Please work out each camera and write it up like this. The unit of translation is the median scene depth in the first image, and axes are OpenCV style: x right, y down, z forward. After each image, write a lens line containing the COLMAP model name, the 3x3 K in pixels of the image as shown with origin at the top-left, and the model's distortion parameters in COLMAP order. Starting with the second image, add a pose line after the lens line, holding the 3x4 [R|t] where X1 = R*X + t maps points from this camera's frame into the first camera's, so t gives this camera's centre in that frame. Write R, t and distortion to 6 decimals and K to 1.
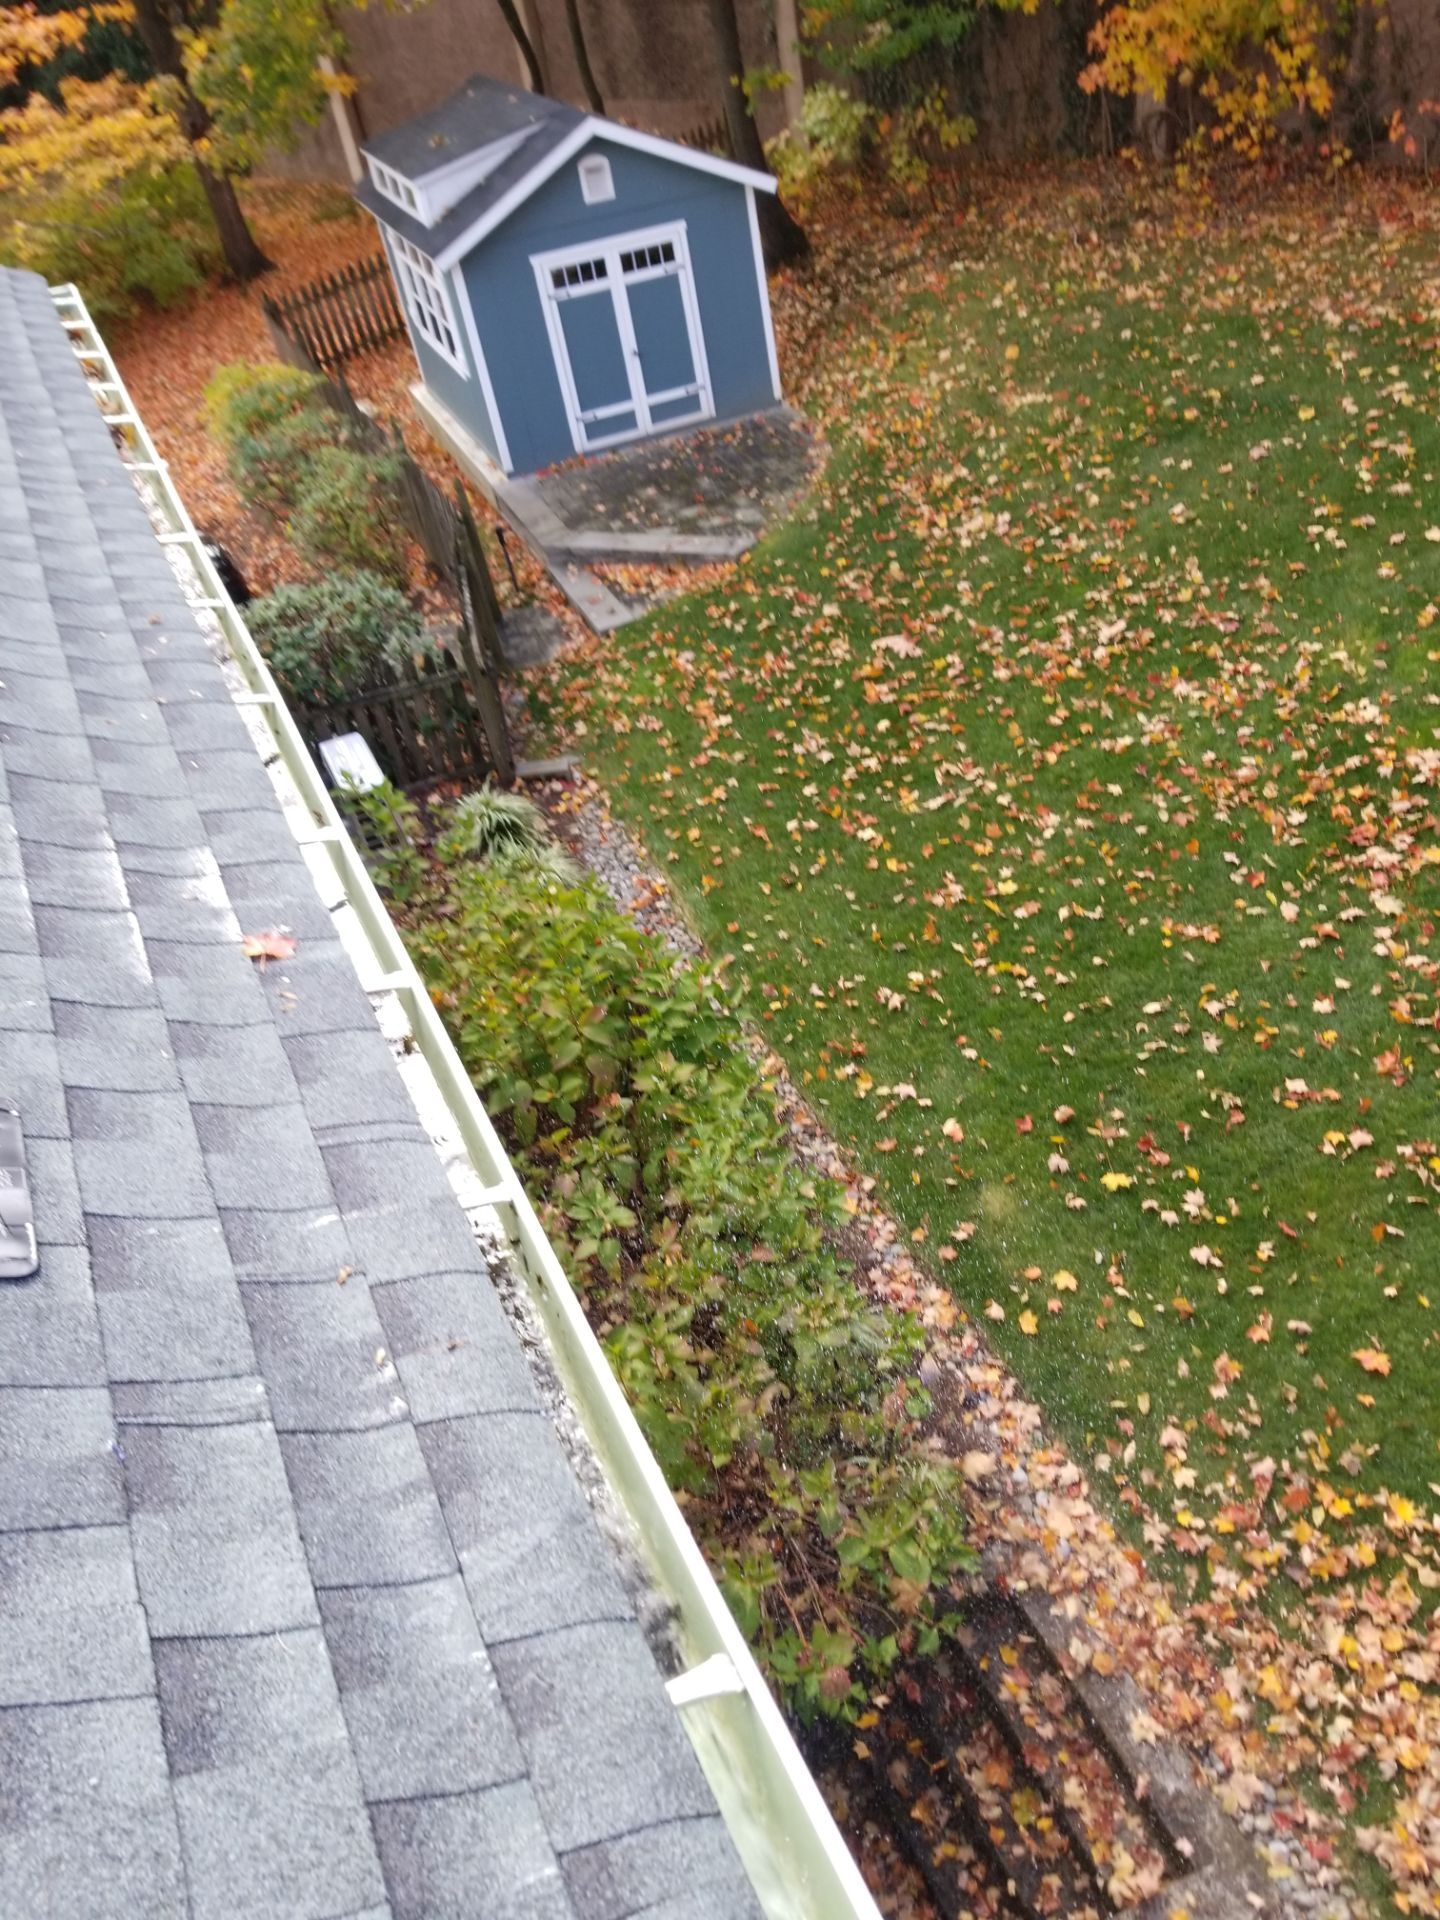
lens RADIAL K [[1484.8, 0, 852.6], [0, 1484.8, 995.9], [0, 0, 1]] dist [0.032496, -0.043286]
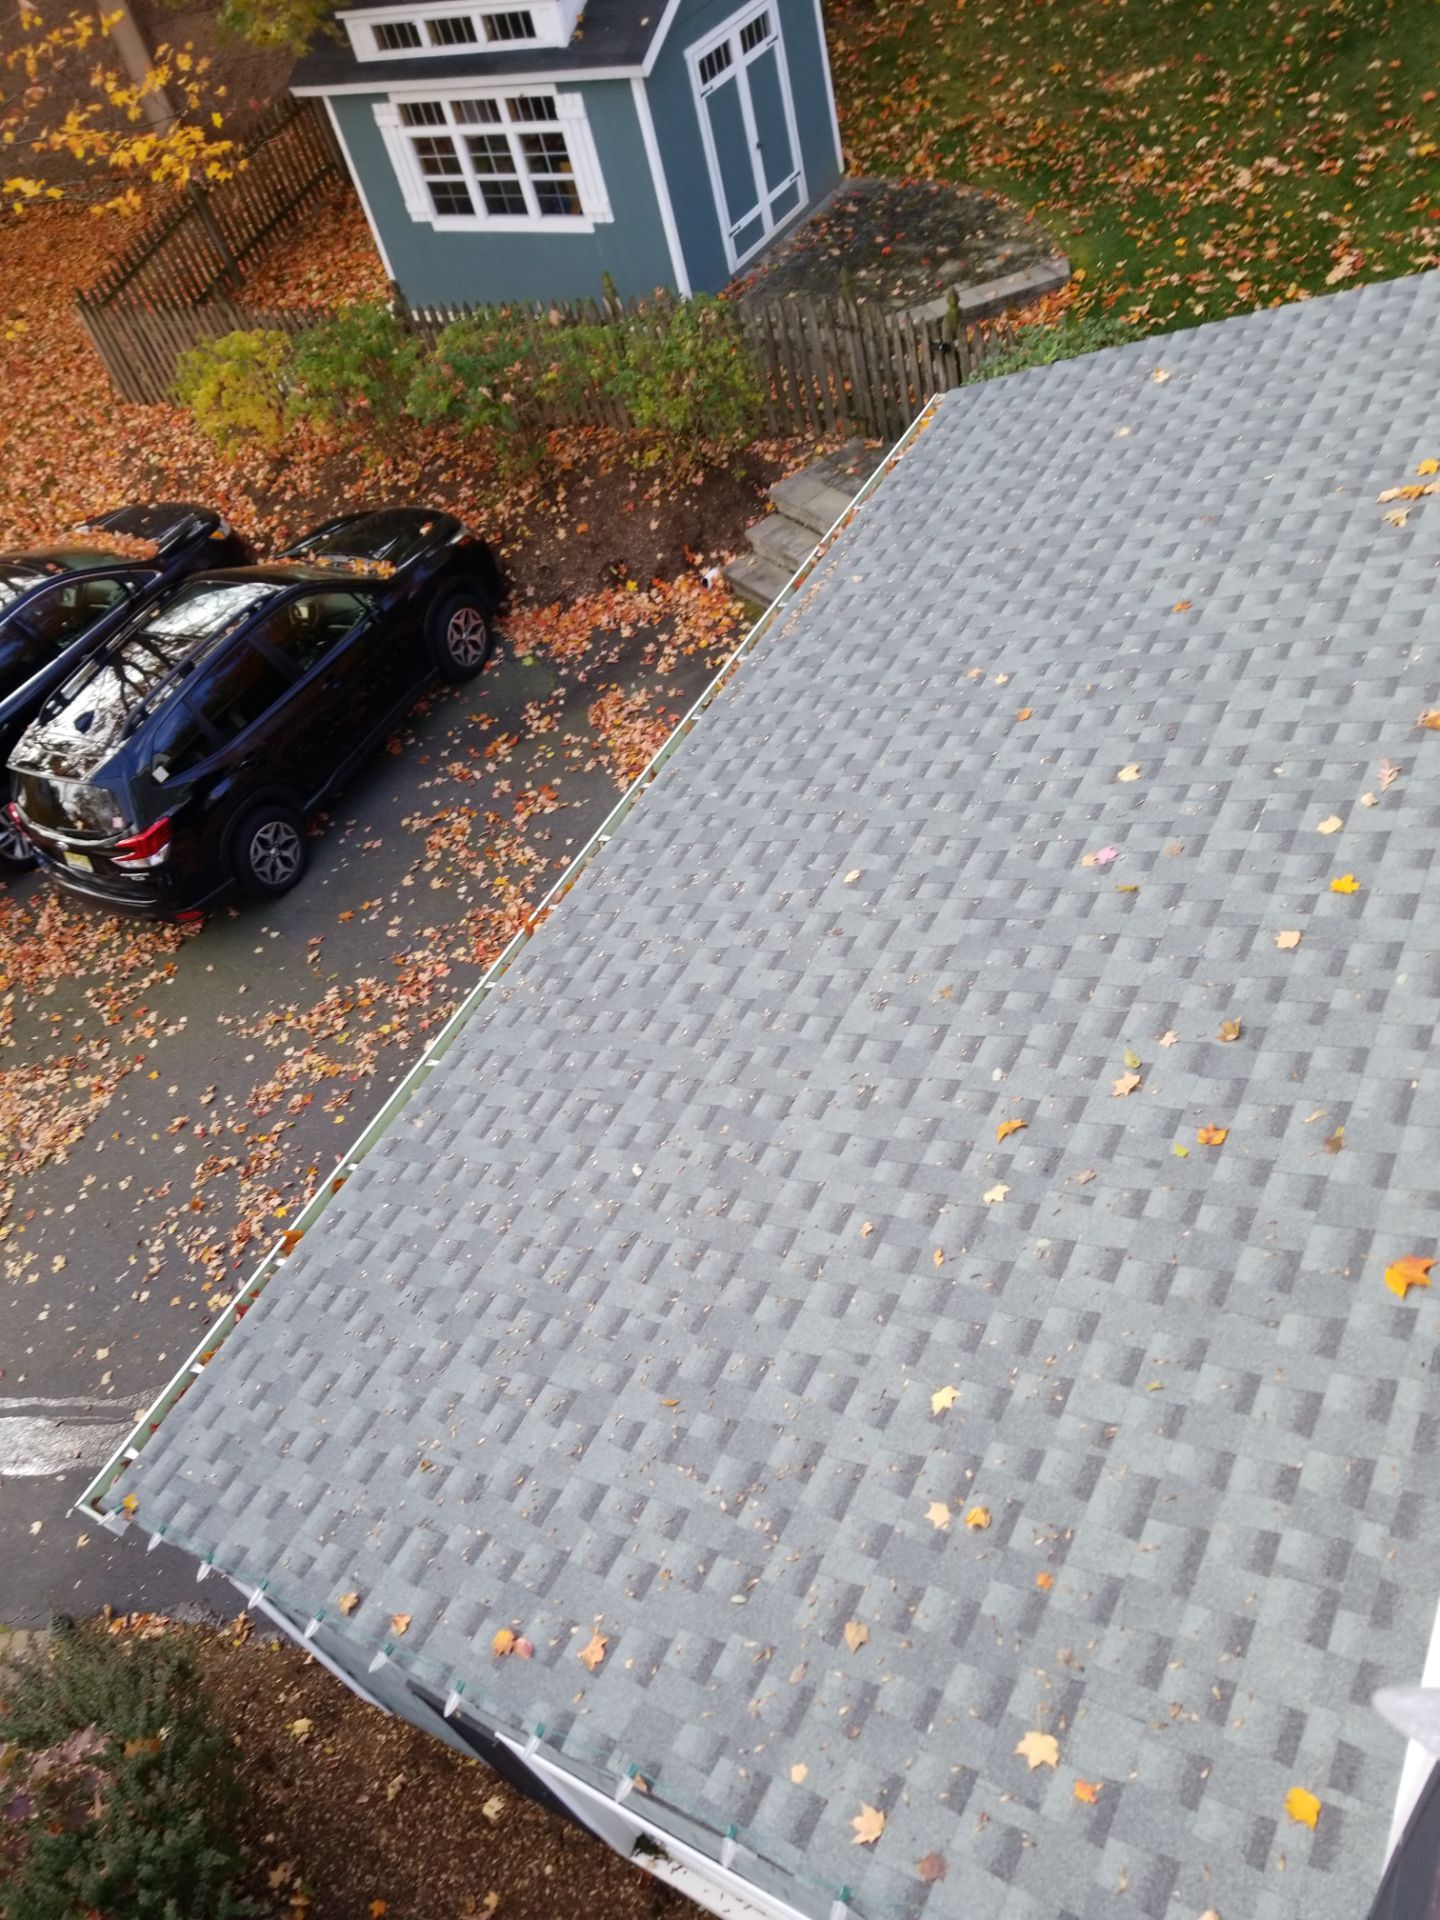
lens RADIAL K [[1484.8, 0, 716.7], [0, 1484.8, 966.4], [0, 0, 1]] dist [0.032496, -0.043286]
pose [[0.831965, -0.436531, 0.342455, -0.771744], [0.436531, 0.895981, 0.081602, -0.077515], [-0.342455, 0.081602, 0.935984, 0.223689]]
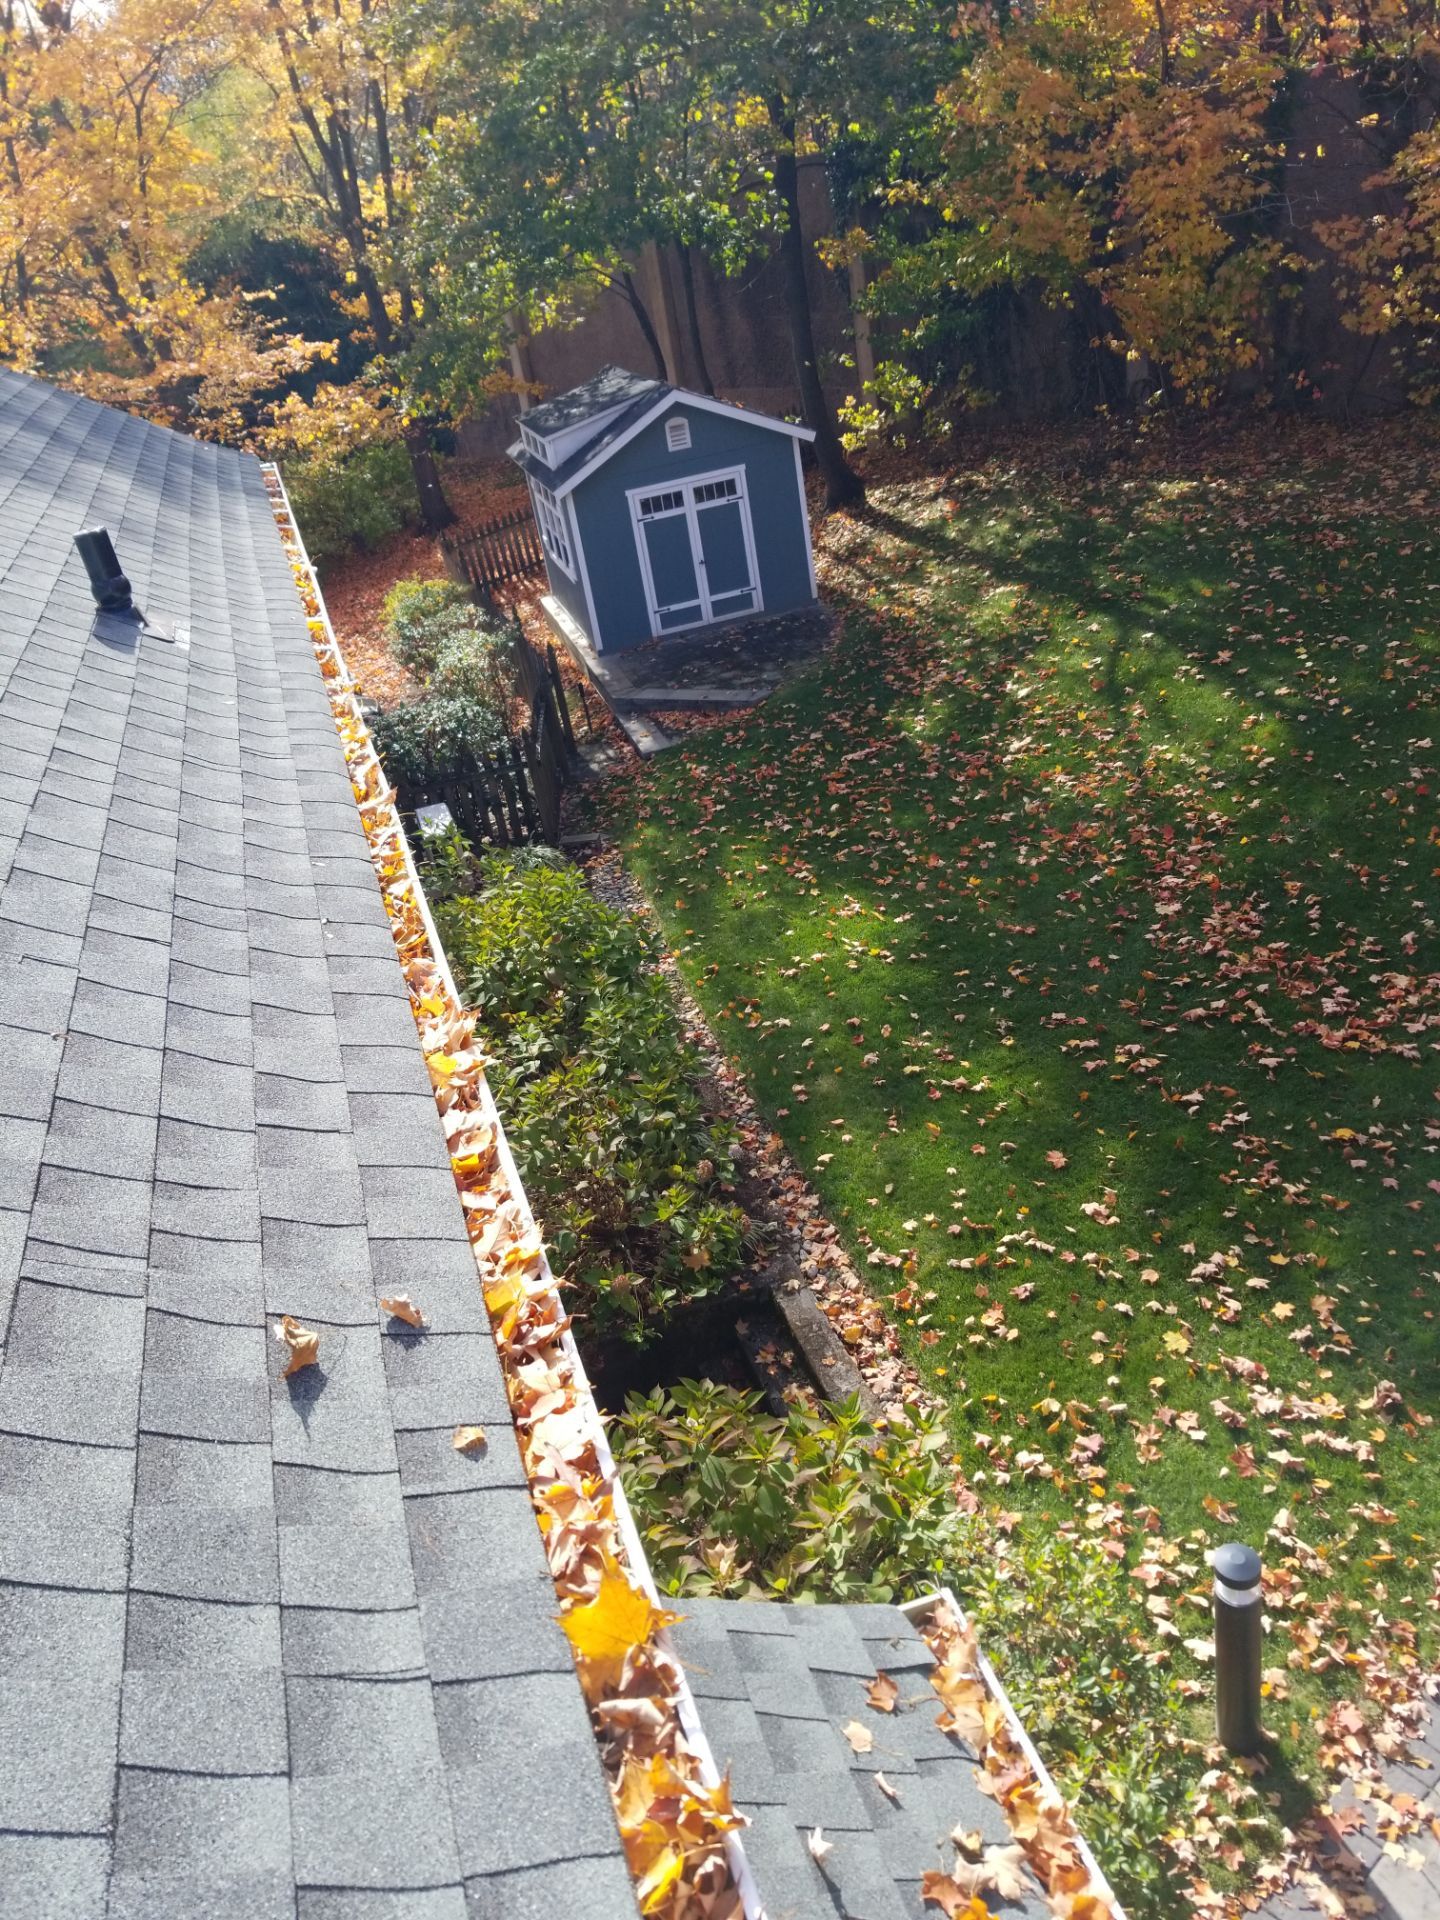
lens RADIAL K [[1484.8, 0, 733.2], [0, 1484.8, 989.5], [0, 0, 1]] dist [0.032496, -0.043286]
pose [[0.984007, 0.047084, -0.171795, 0.129365], [-0.075424, 0.983843, -0.162371, 0.149497], [0.161374, 0.172732, 0.971660, -0.190511]]
